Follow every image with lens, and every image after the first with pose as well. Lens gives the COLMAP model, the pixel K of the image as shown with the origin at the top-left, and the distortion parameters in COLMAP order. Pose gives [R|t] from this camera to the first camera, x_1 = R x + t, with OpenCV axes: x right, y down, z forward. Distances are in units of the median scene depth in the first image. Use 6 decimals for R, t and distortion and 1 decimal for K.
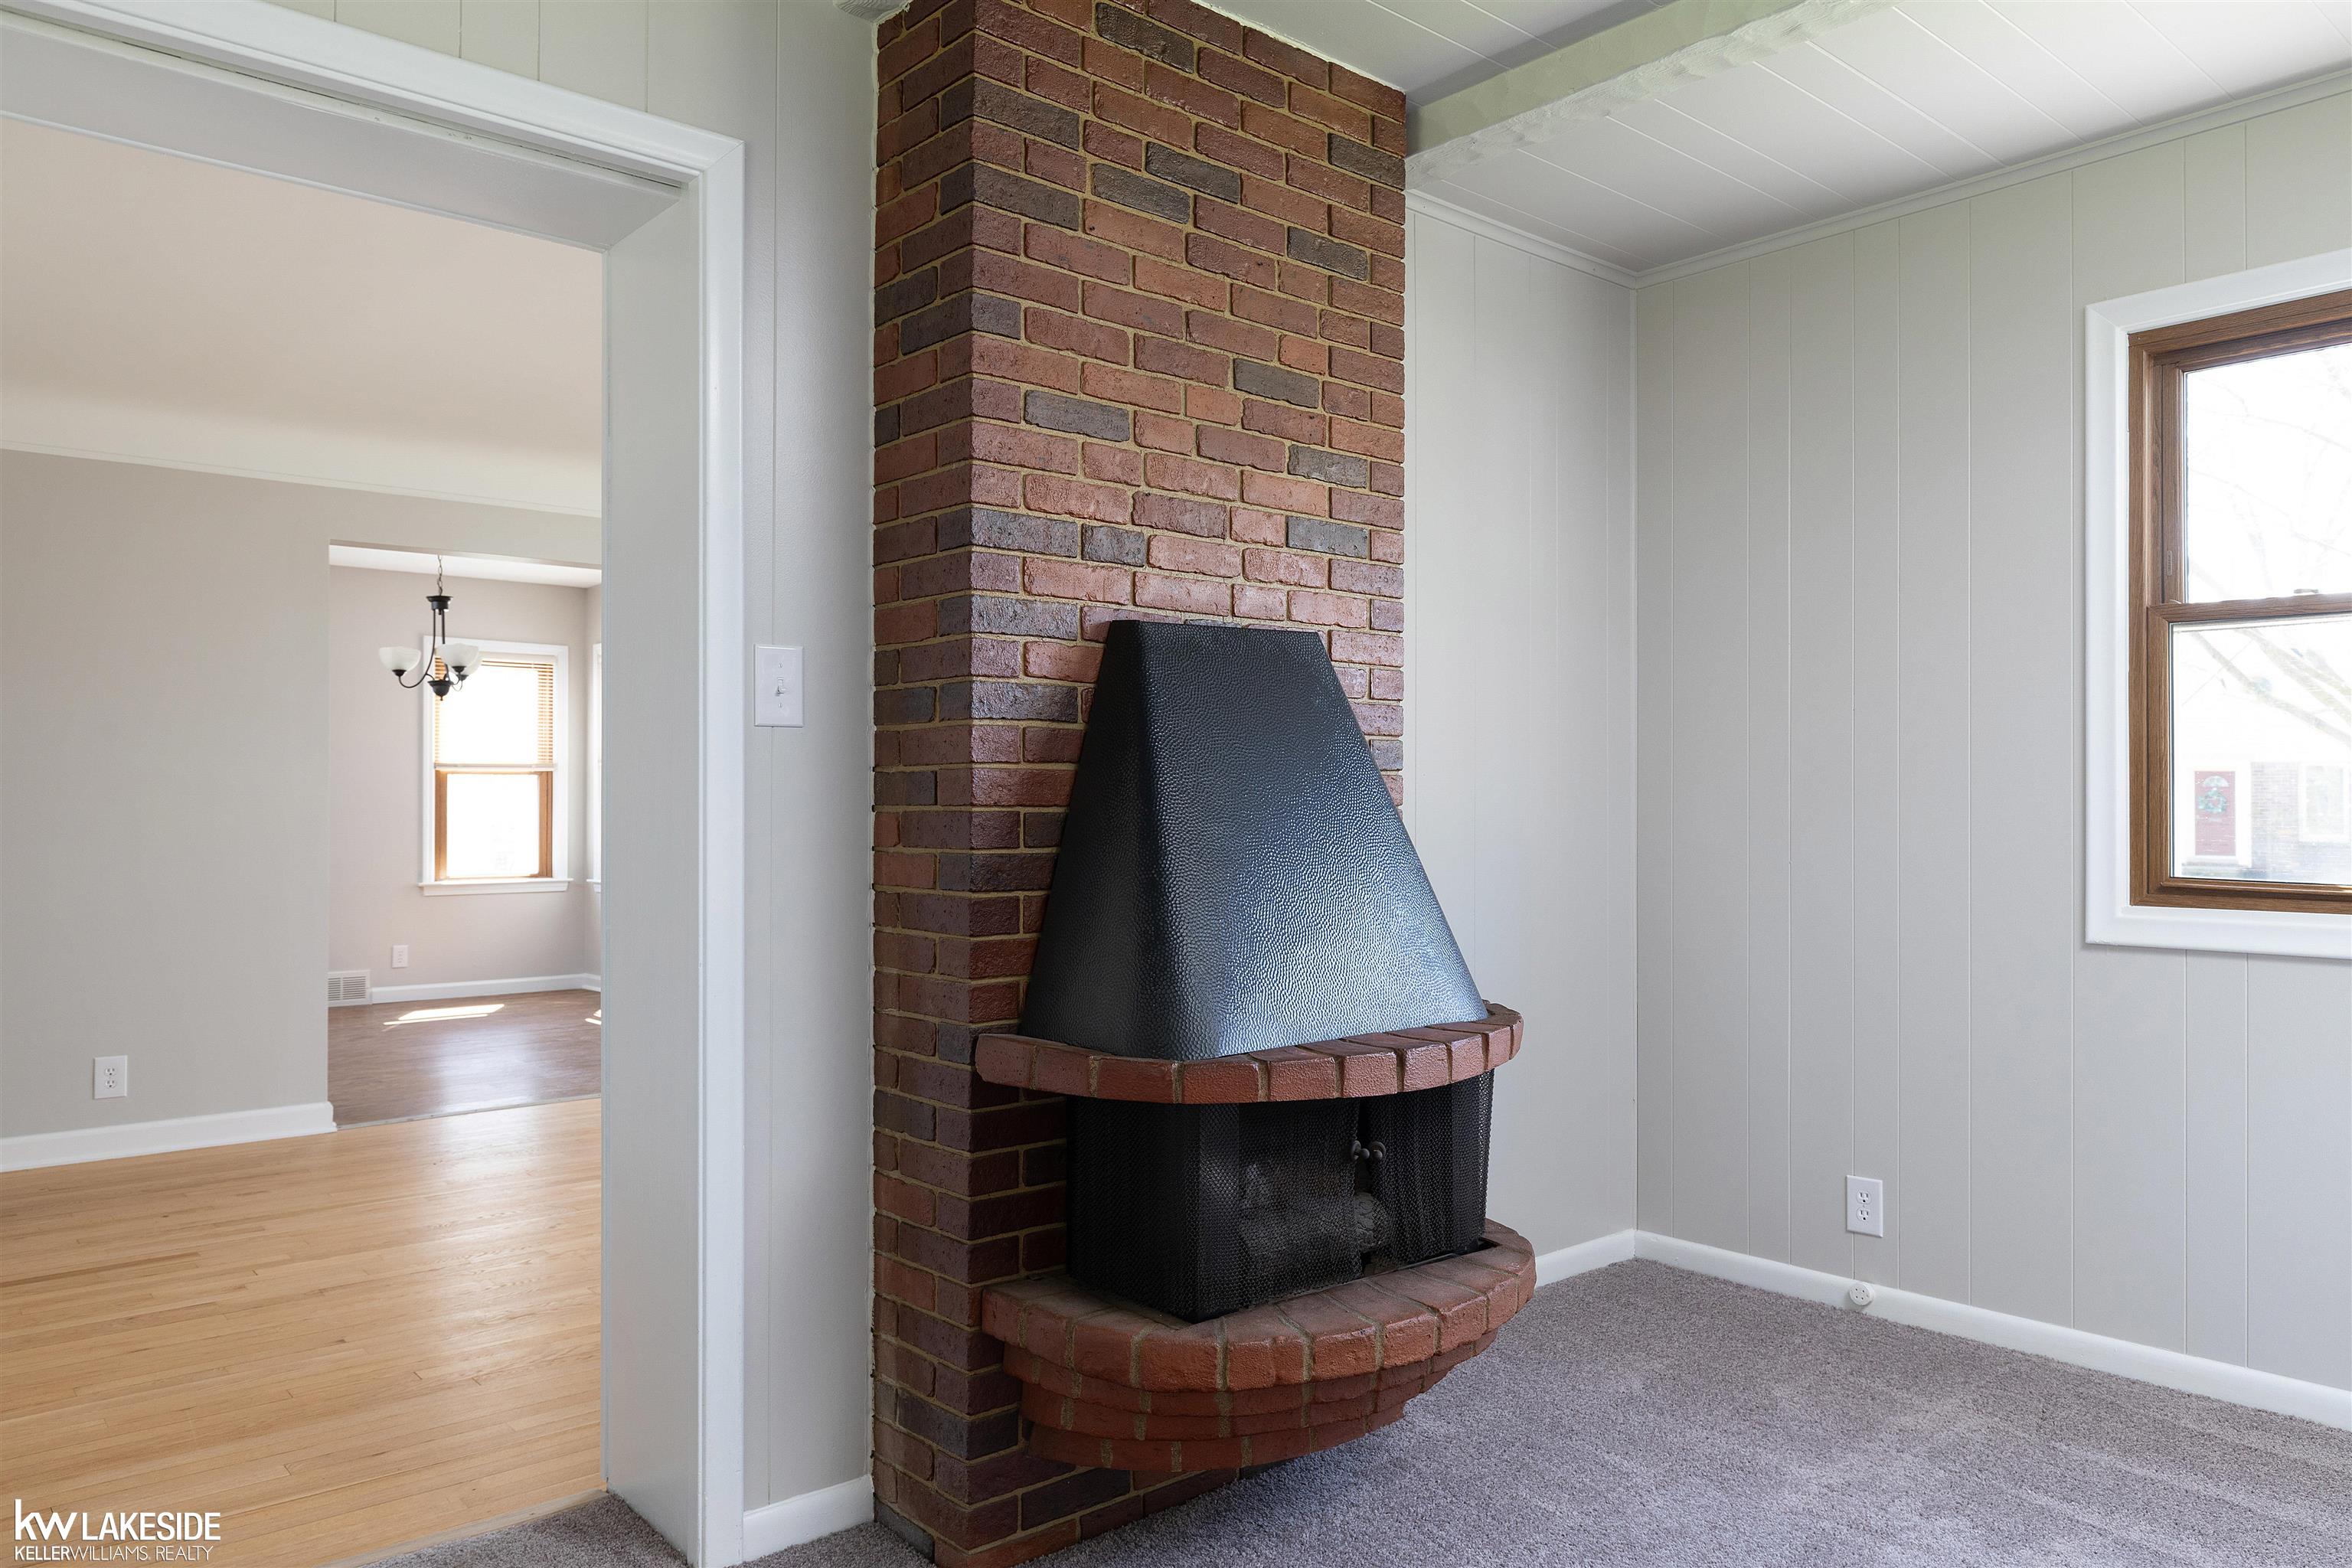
lens RADIAL K [[1581.3, 0, 1183.4], [0, 1581.3, 790.0], [0, 0, 1]] dist [-0.002740, -0.002692]
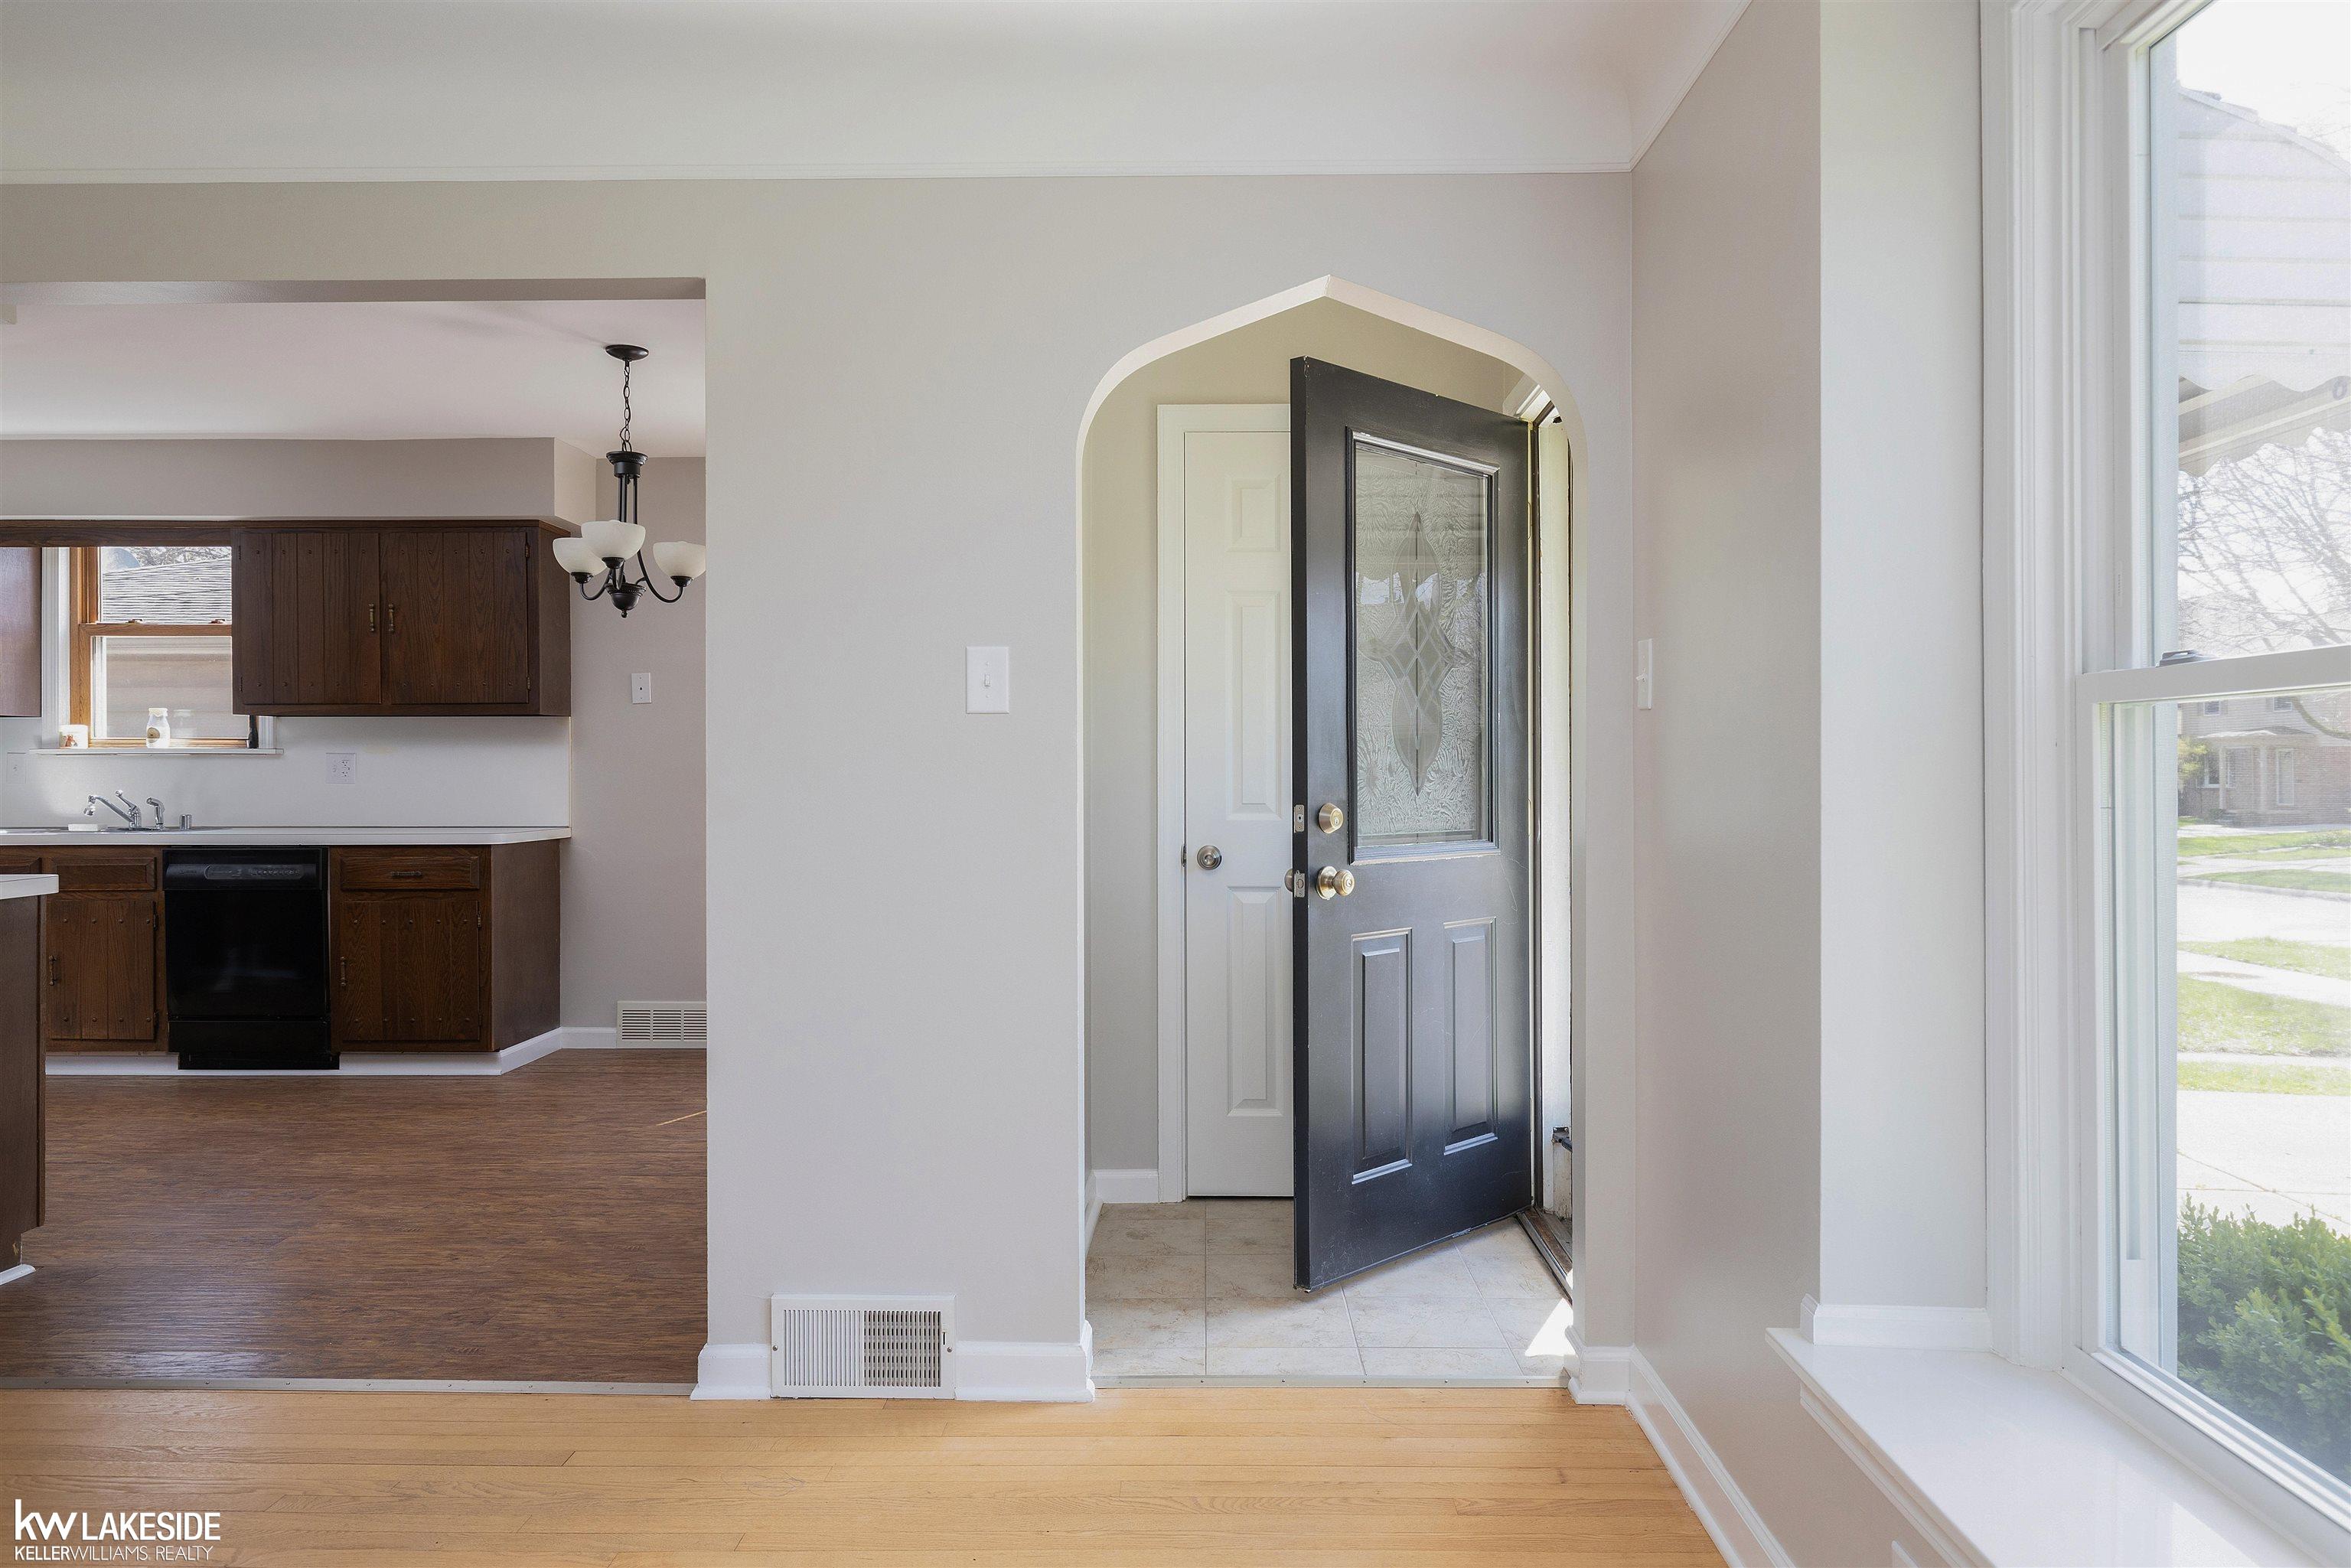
lens RADIAL K [[1580.6, 0, 1192.6], [0, 1580.6, 777.7], [0, 0, 1]] dist [-0.002740, -0.002692]
pose [[0.742703, 0.001703, -0.669619, 0.102247], [0.005700, 0.999944, 0.008865, 0.003273], [0.669597, -0.010401, 0.742652, 0.535667]]
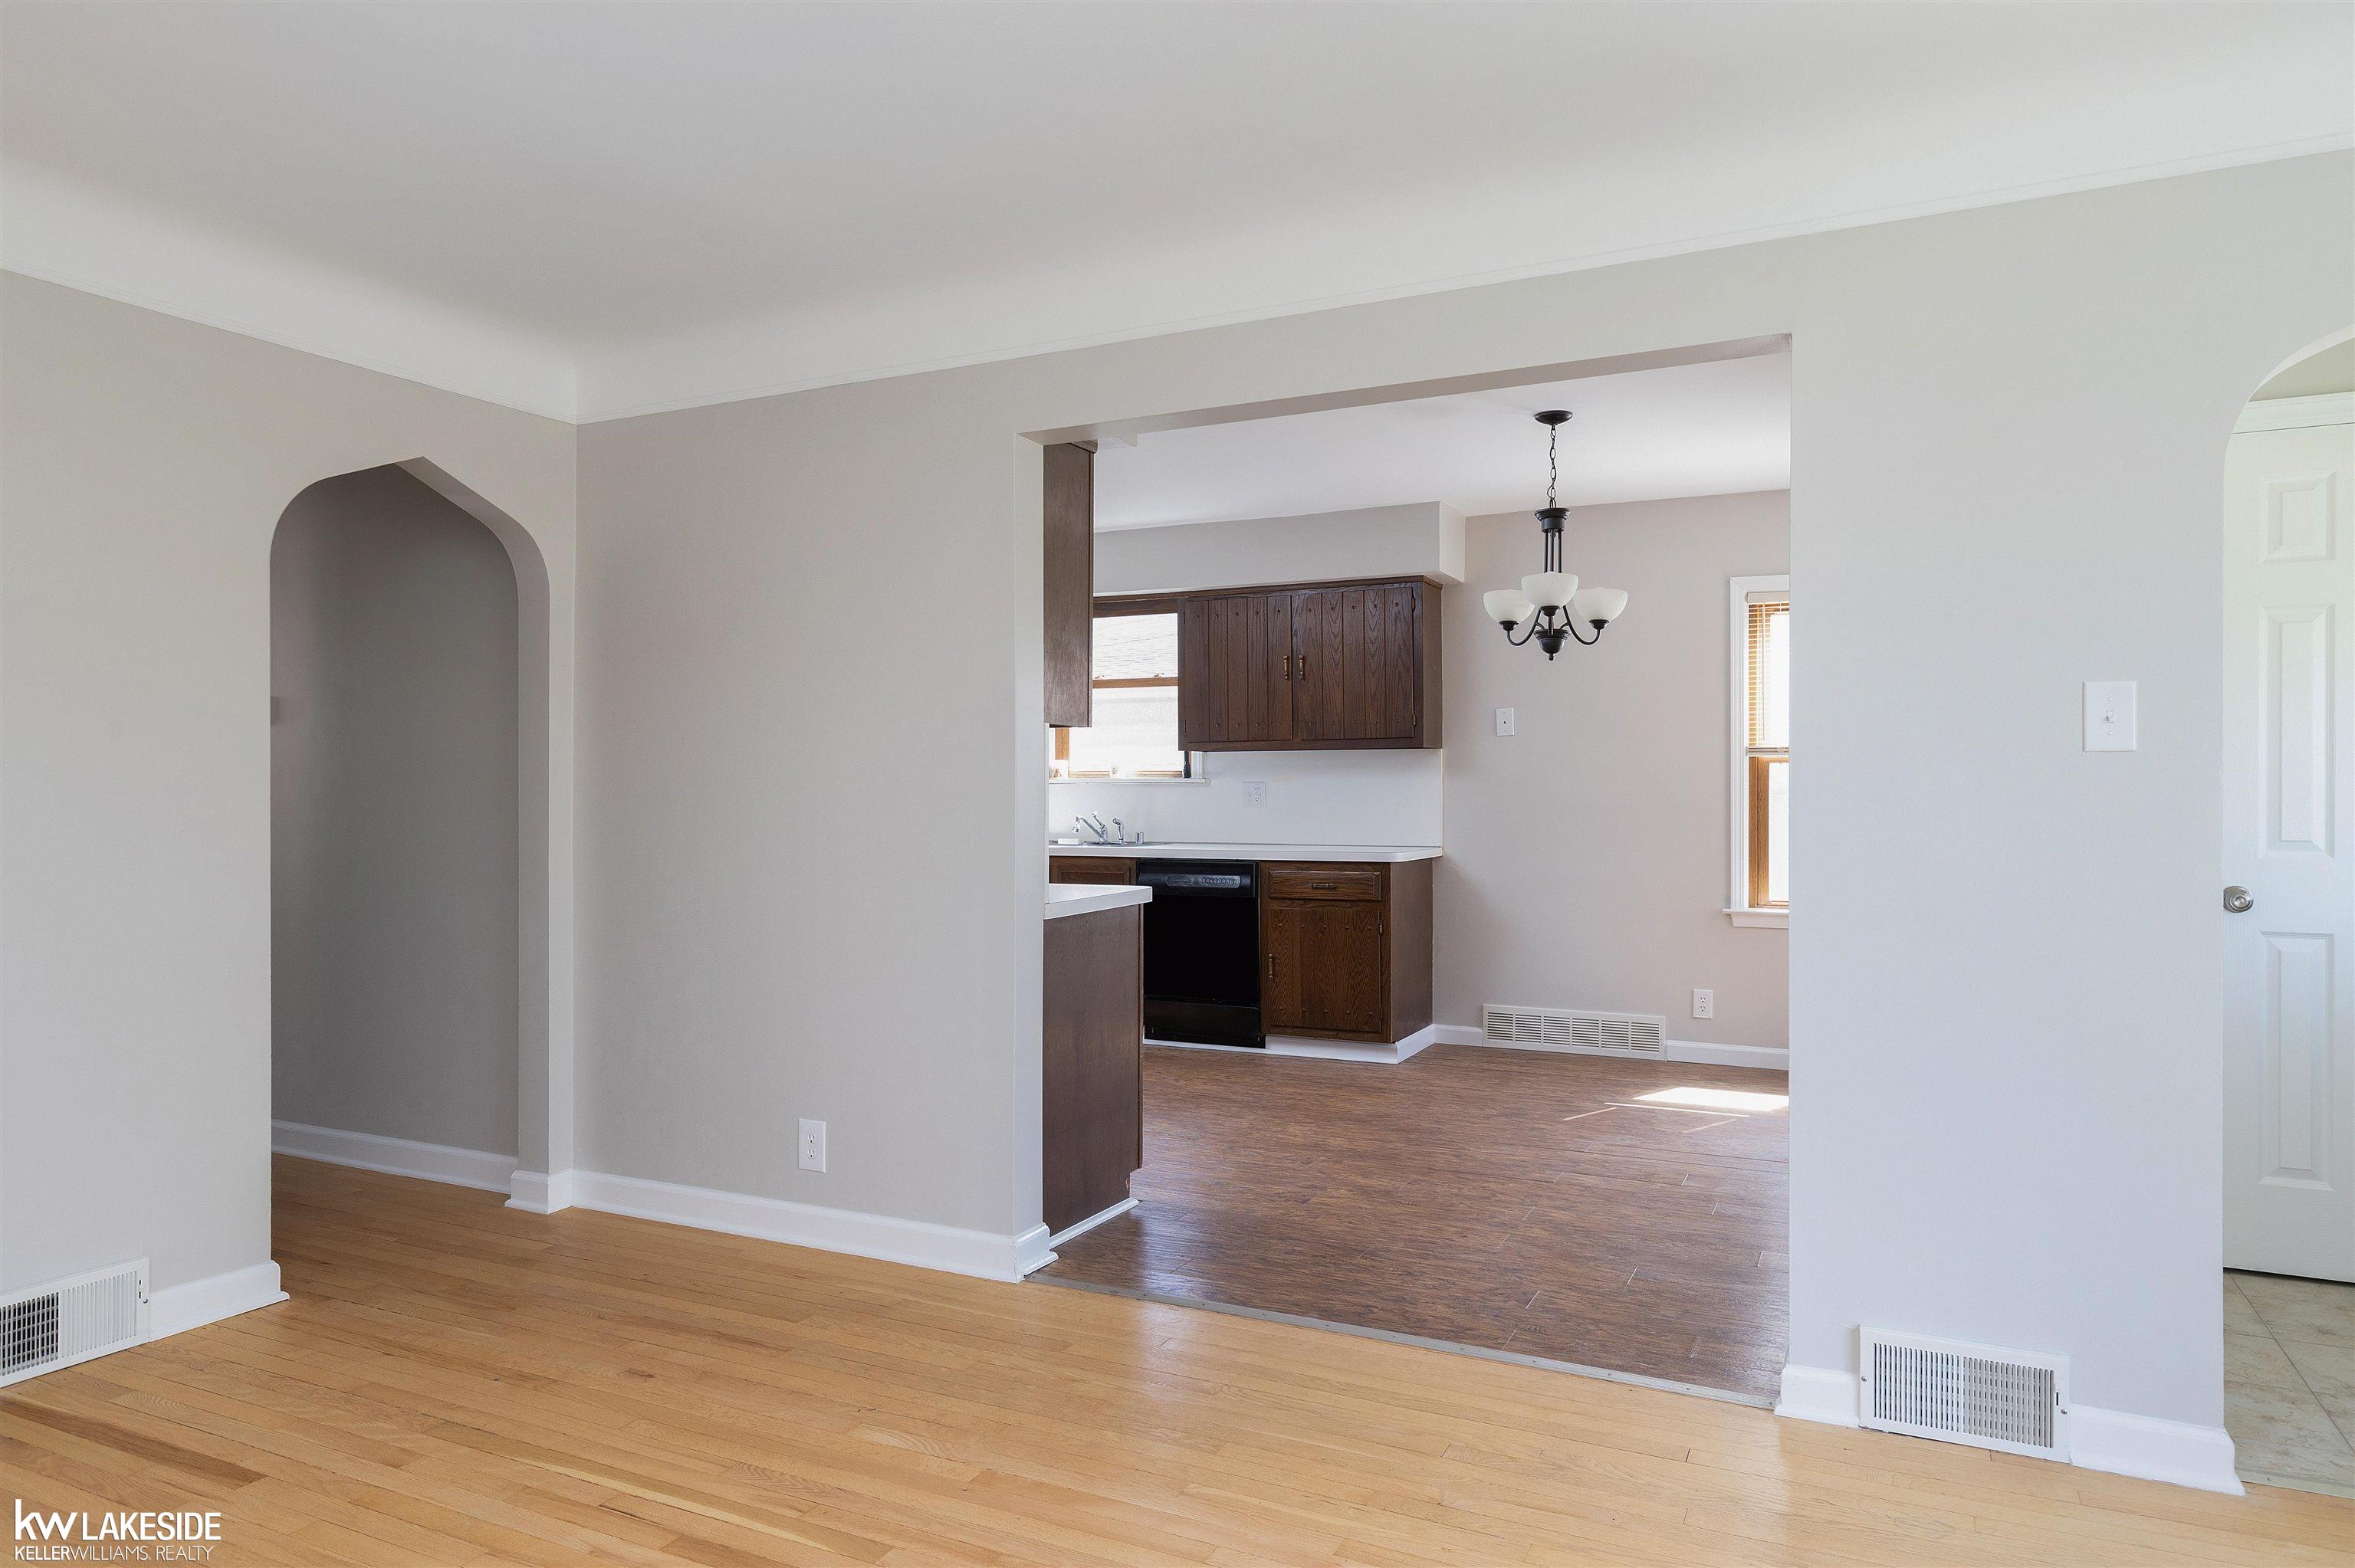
lens RADIAL K [[1455.0, 0, 1192.9], [0, 1455.0, 799.2], [0, 0, 1]] dist [0.002221, 0.001875]
pose [[0.388233, 0.005566, -0.921544, 0.049672], [0.008485, 0.999918, 0.009614, -0.001868], [0.921522, -0.011551, 0.388154, 0.476121]]
